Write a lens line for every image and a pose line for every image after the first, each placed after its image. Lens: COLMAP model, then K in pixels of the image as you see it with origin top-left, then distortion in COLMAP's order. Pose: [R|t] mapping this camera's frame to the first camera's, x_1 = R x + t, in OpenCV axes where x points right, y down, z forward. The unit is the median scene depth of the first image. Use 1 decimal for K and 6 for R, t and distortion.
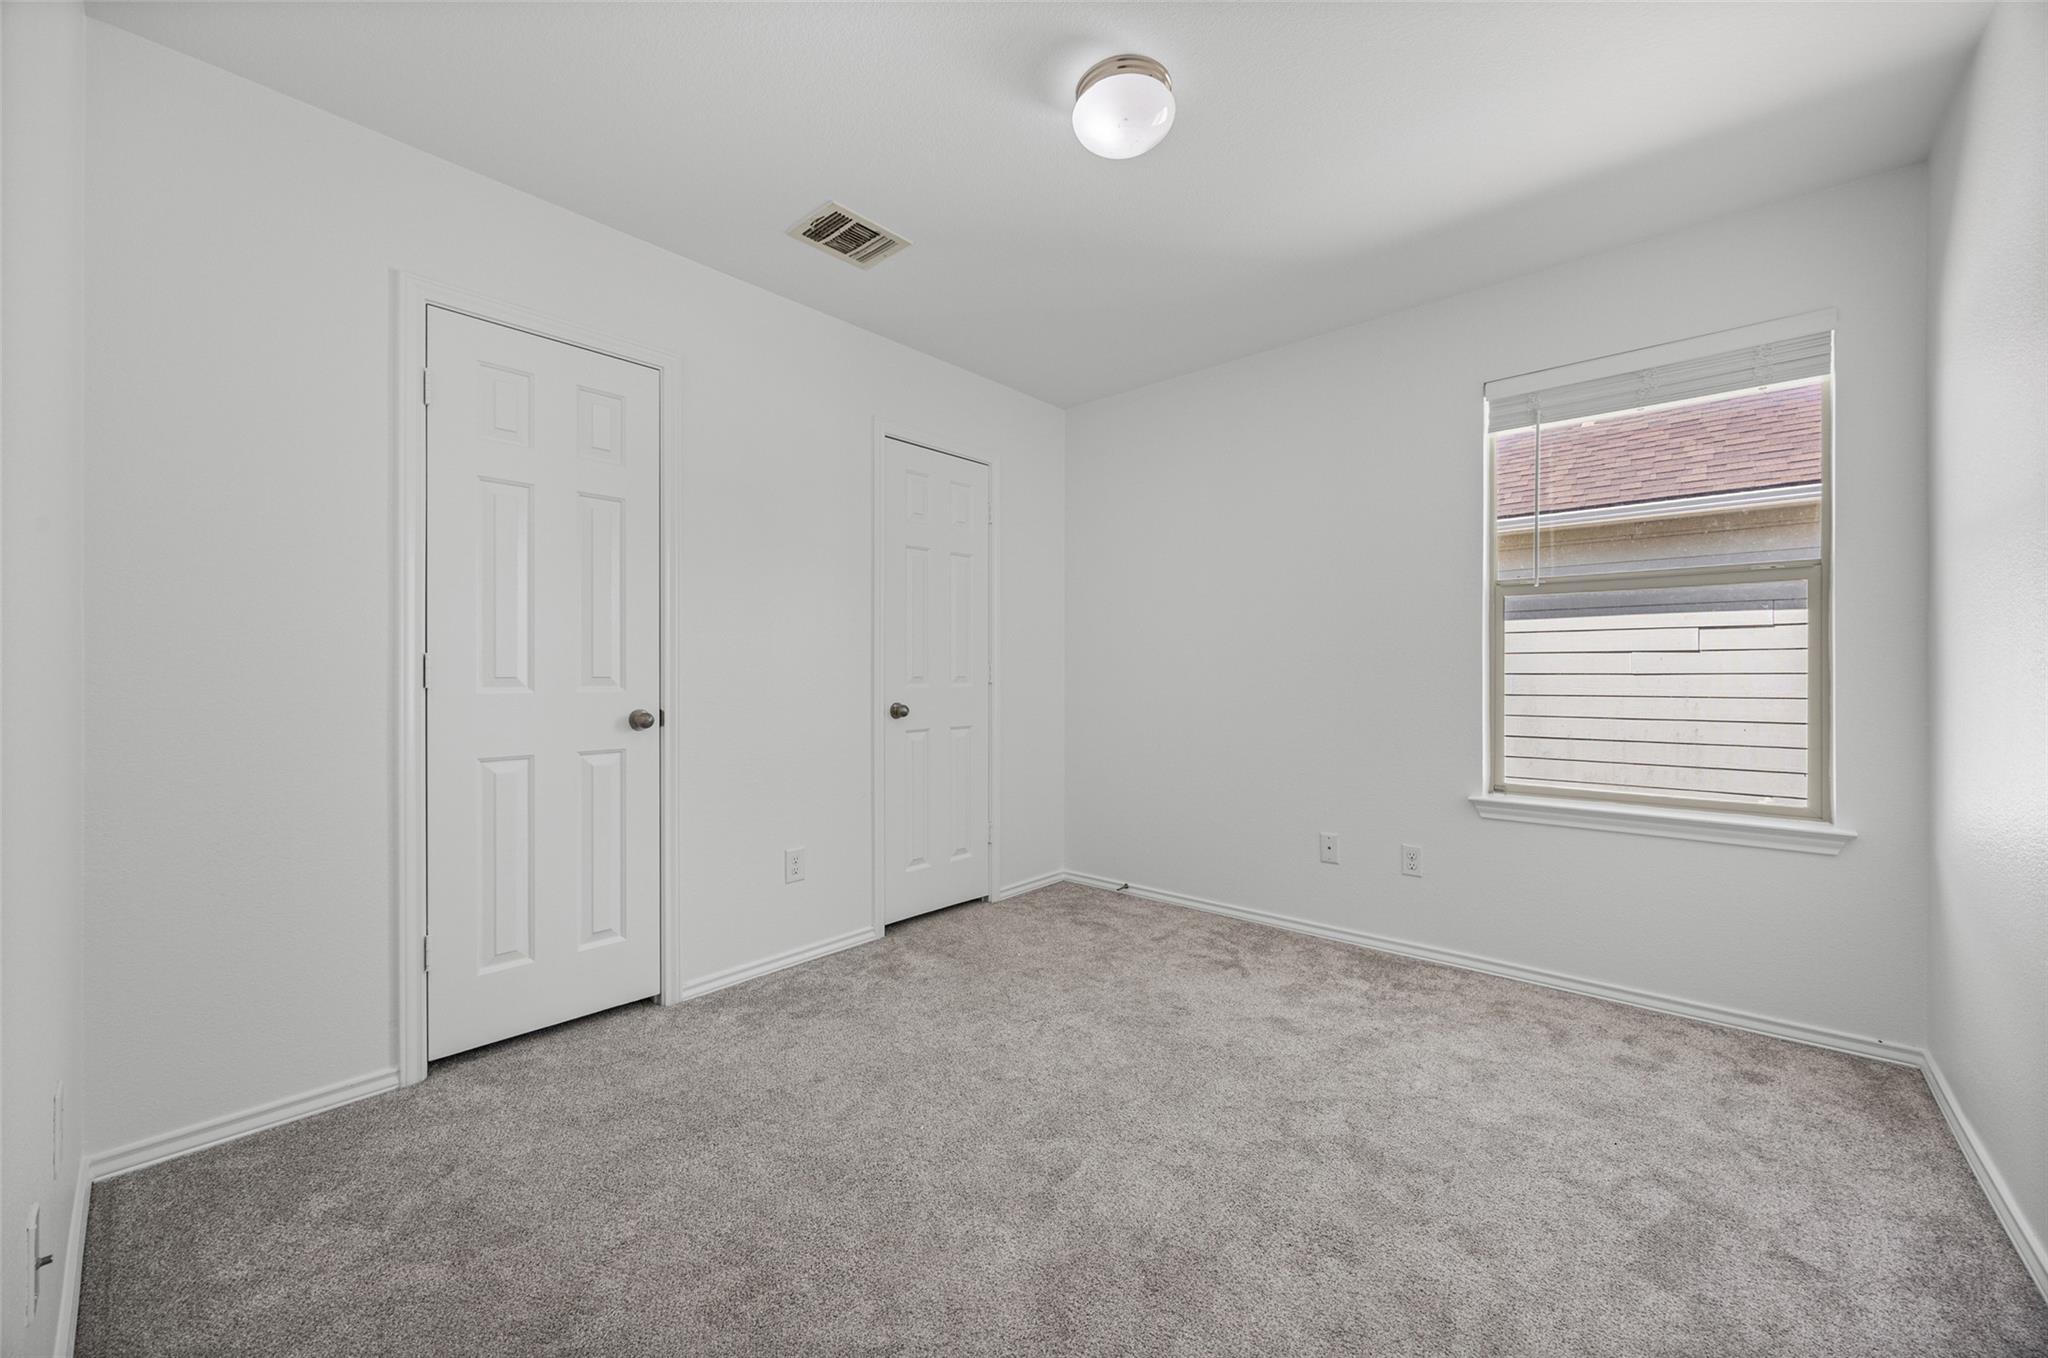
lens RADIAL K [[786.1, 0, 1025.9], [0, 786.1, 677.0], [0, 0, 1]] dist [-0.000361, -0.000051]
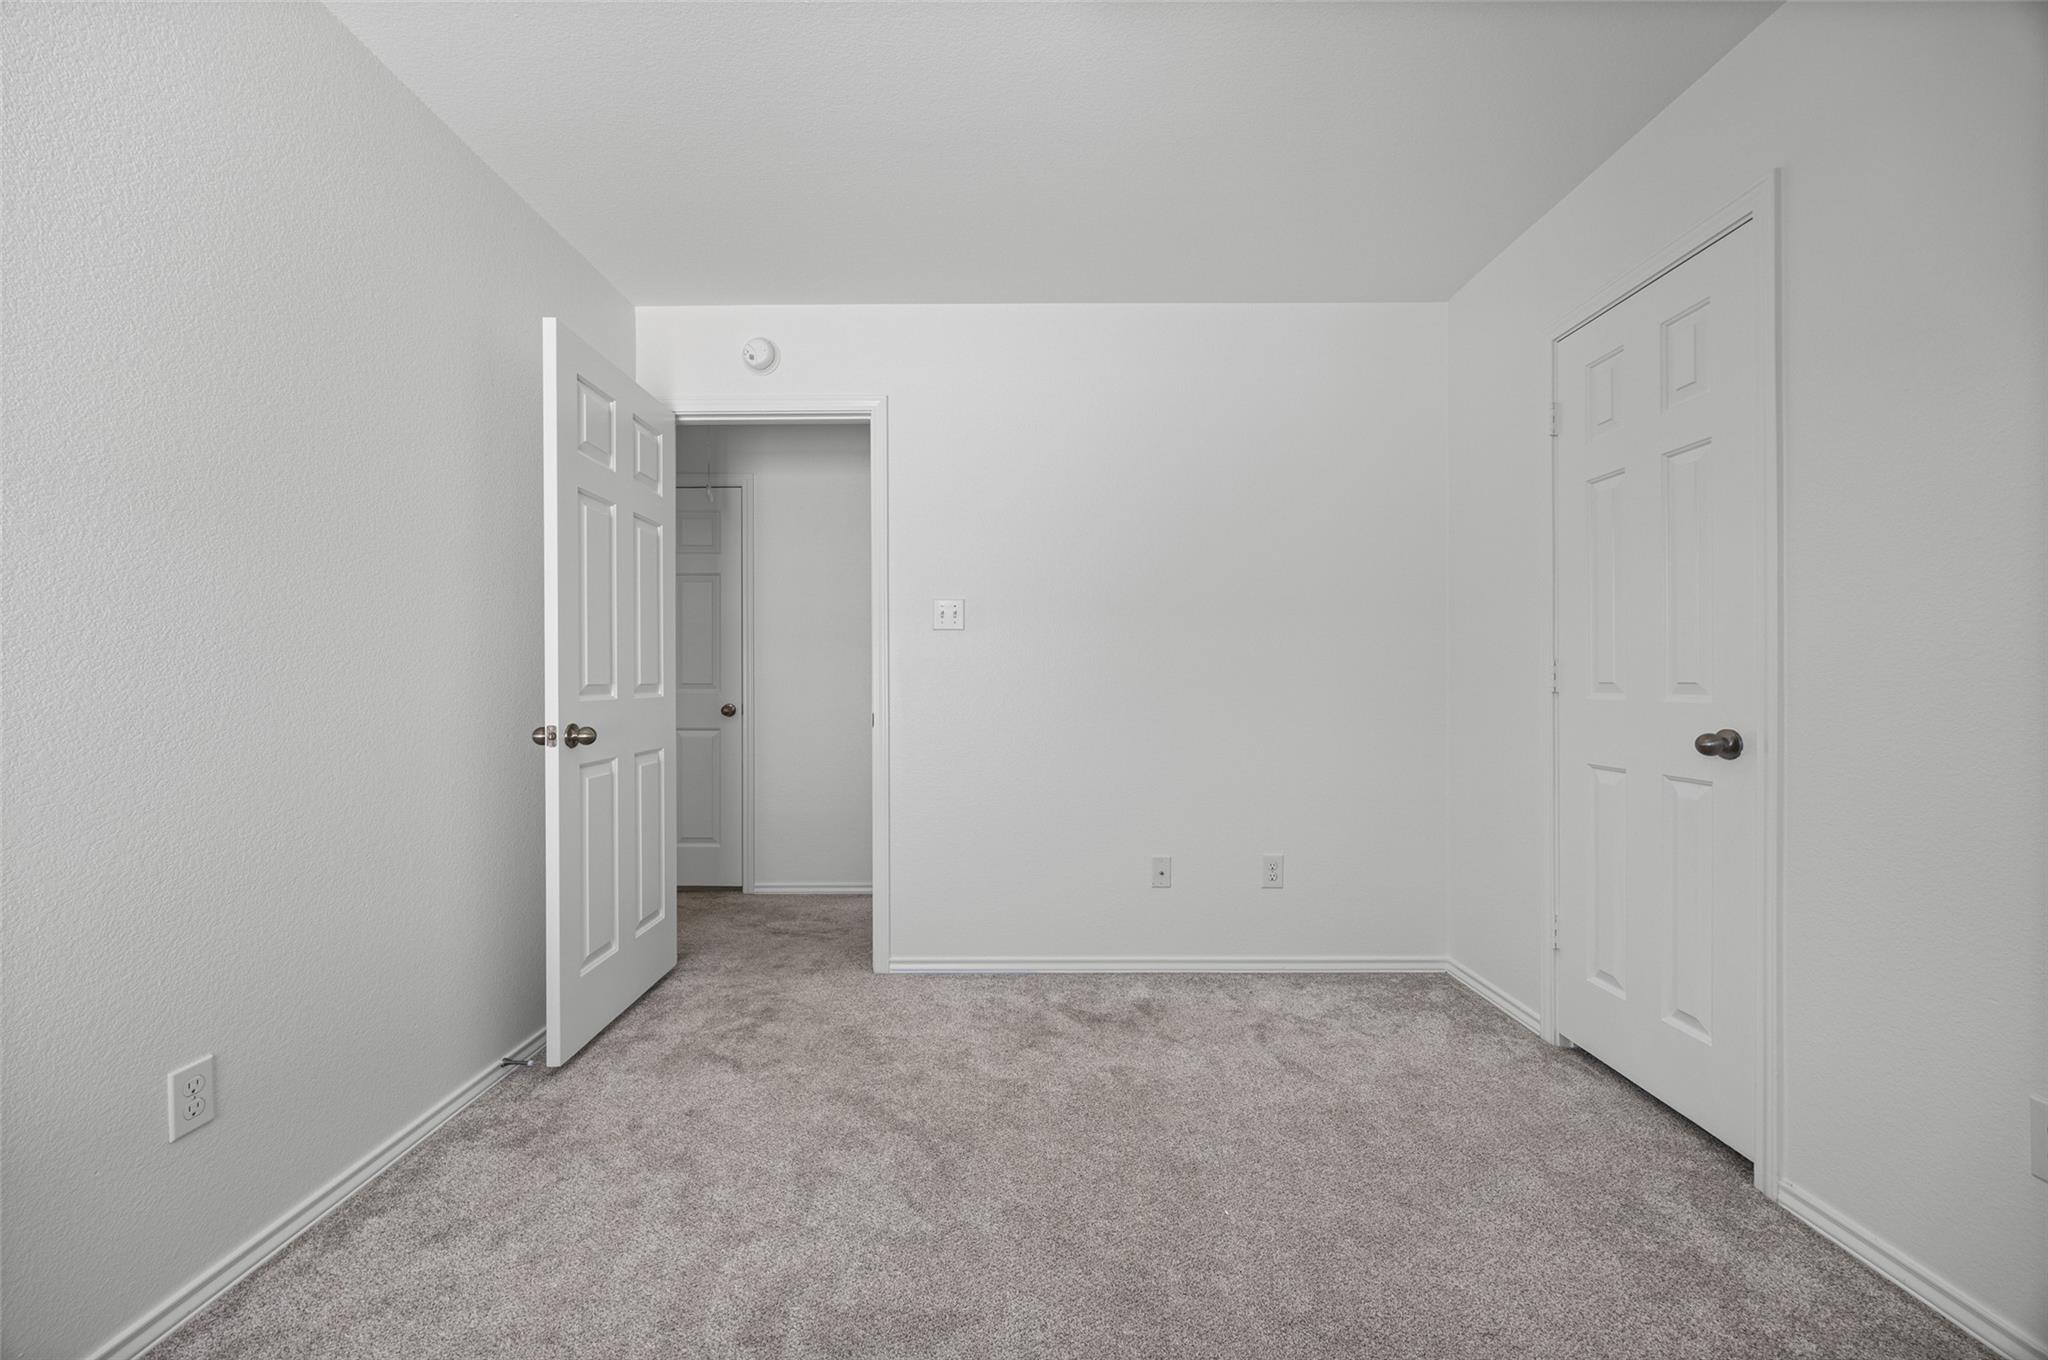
lens RADIAL K [[786.1, 0, 1025.9], [0, 786.1, 678.0], [0, 0, 1]] dist [-0.000361, -0.000051]
pose [[-0.750106, 0.002805, -0.661312, 0.436592], [0.003557, 0.999994, 0.000207, -0.007091], [0.661308, -0.002197, -0.750111, 1.109218]]
